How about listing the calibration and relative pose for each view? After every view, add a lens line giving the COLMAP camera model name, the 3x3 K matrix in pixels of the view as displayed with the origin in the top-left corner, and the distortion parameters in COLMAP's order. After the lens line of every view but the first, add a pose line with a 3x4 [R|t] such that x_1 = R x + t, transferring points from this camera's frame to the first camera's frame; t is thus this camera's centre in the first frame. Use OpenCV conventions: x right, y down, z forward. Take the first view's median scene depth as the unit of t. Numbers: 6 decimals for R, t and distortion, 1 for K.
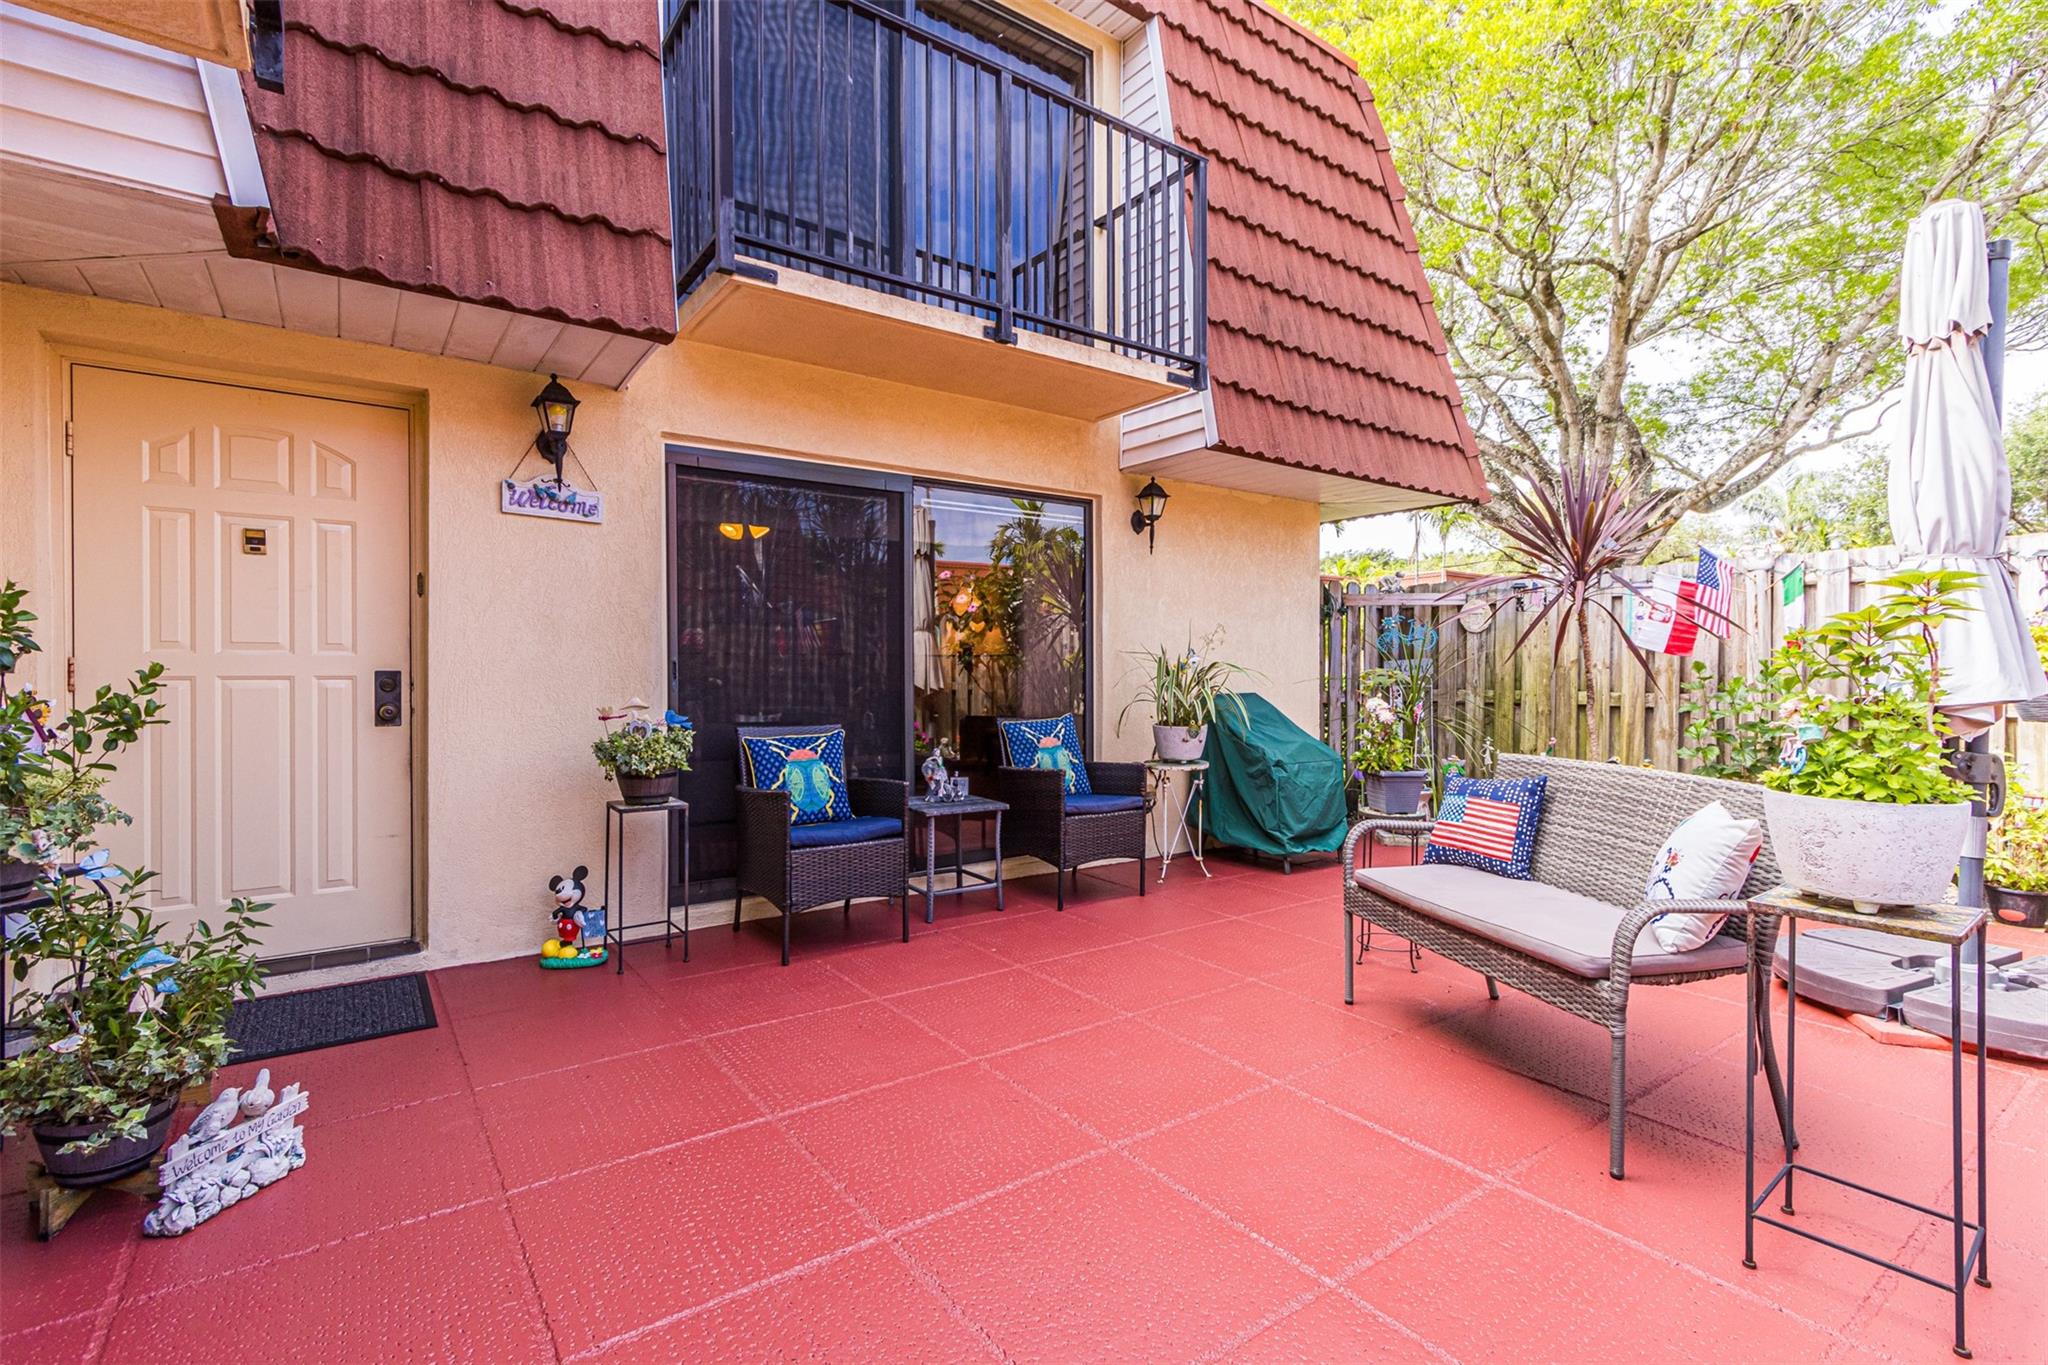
lens RADIAL K [[931.9, 0, 1030.3], [0, 931.9, 672.5], [0, 0, 1]] dist [0.001071, 0.000743]
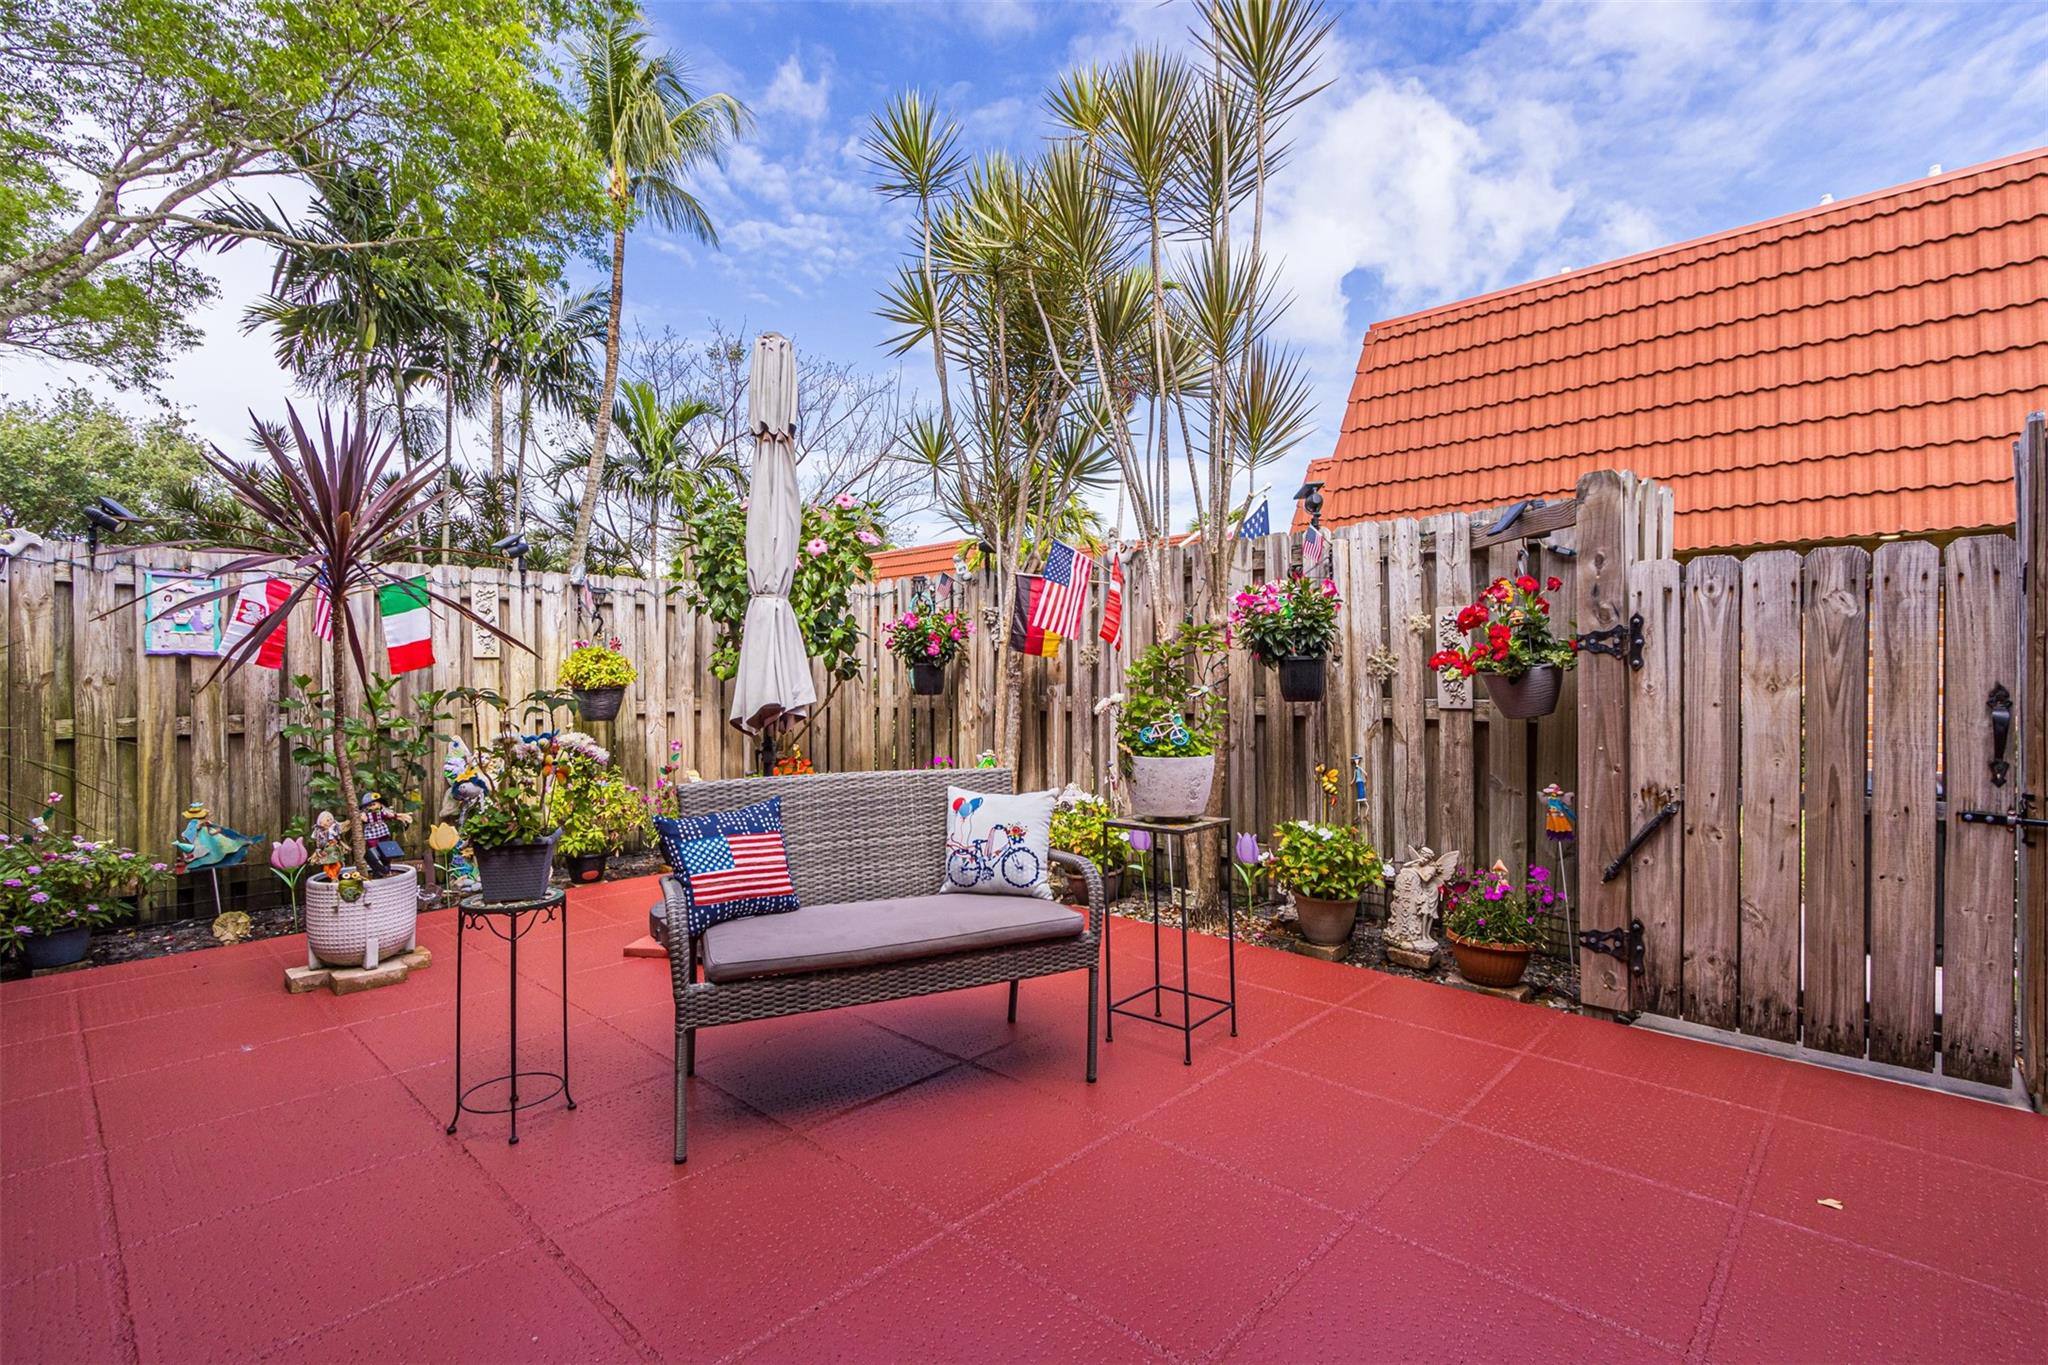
lens RADIAL K [[931.9, 0, 1030.3], [0, 931.9, 672.5], [0, 0, 1]] dist [0.001071, 0.000743]
pose [[-0.181104, -0.000678, 0.983464, -0.255915], [0.012806, 0.999913, 0.003048, -0.009071], [-0.983380, 0.013146, -0.181080, 0.551294]]
